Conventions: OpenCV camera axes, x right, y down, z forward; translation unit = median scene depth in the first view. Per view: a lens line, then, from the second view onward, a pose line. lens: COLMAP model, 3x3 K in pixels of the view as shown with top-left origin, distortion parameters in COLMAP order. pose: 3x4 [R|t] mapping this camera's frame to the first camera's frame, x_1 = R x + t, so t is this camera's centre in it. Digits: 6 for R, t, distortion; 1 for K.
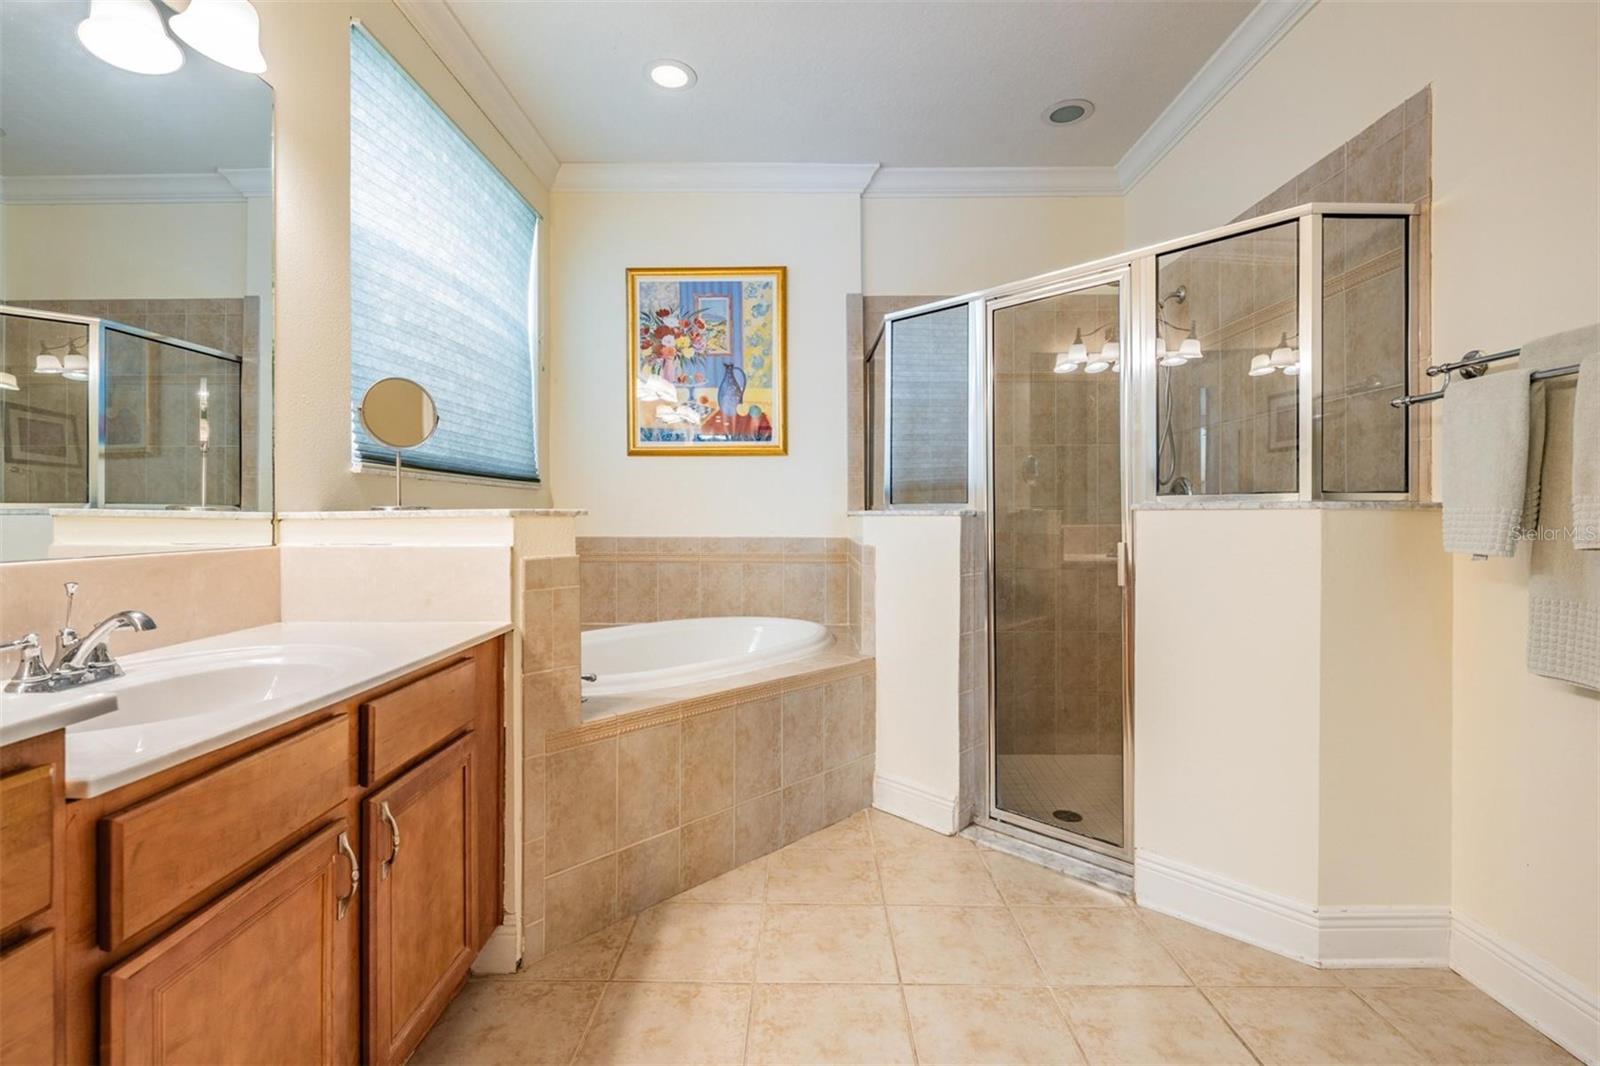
lens RADIAL K [[705.0, 0, 791.4], [0, 705.0, 517.8], [0, 0, 1]] dist [0.000856, -0.000171]
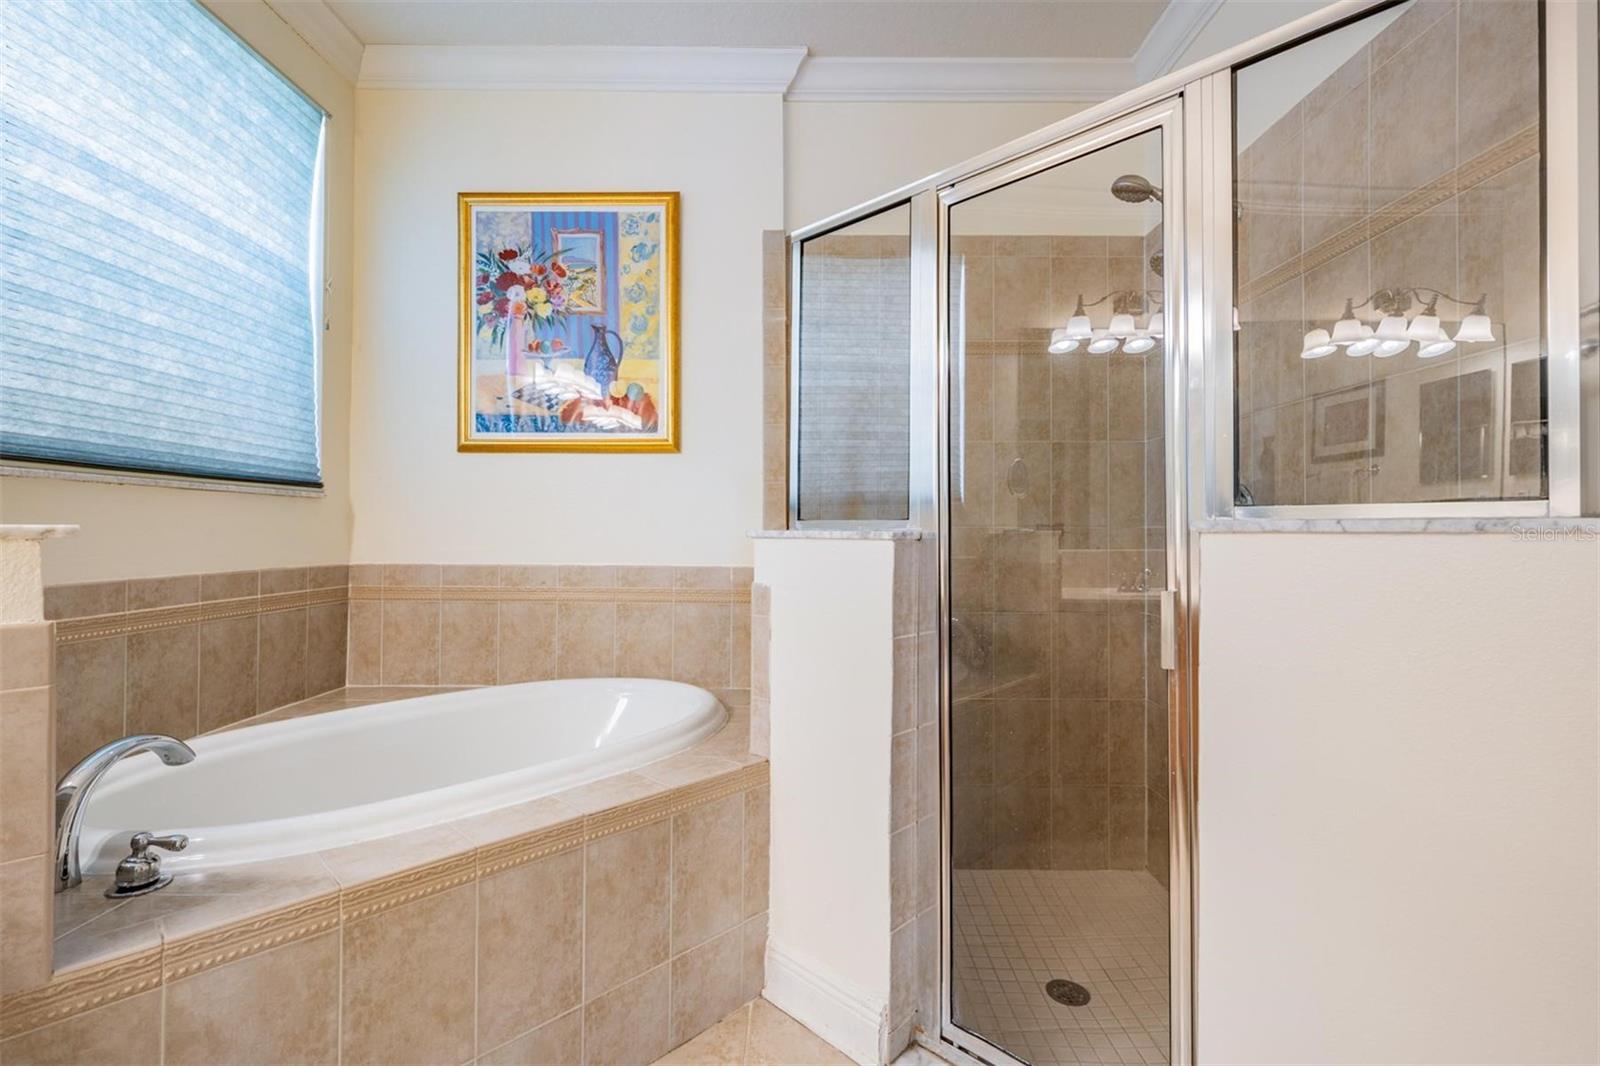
lens RADIAL K [[709.2, 0, 793.5], [0, 709.2, 523.6], [0, 0, 1]] dist [-0.002108, -0.000203]
pose [[0.999946, 0.006115, 0.008351, 0.110064], [-0.005968, 0.999829, -0.017505, -0.004276], [-0.008456, 0.017454, 0.999812, 0.288838]]
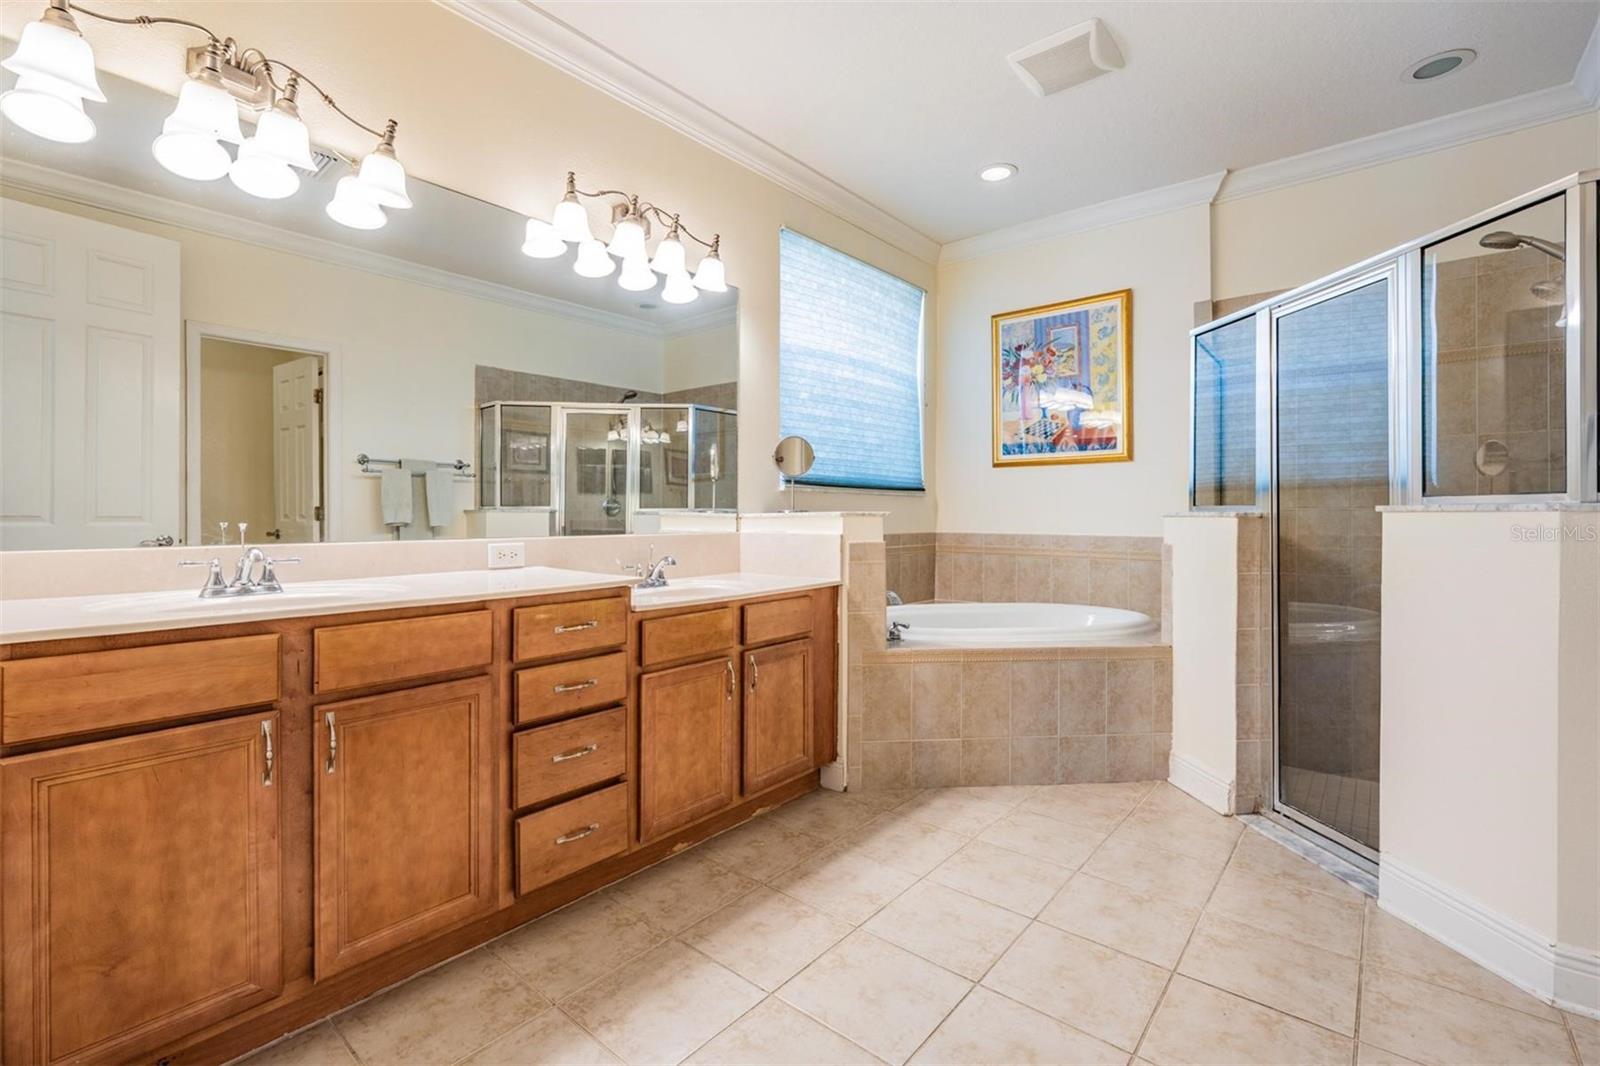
lens RADIAL K [[705.0, 0, 791.4], [0, 705.0, 517.8], [0, 0, 1]] dist [0.000856, -0.000171]
pose [[0.772688, 0.004647, -0.634769, 0.292791], [-0.004985, 0.999987, 0.001253, 0.000037], [0.634766, 0.002196, 0.772701, -0.184290]]
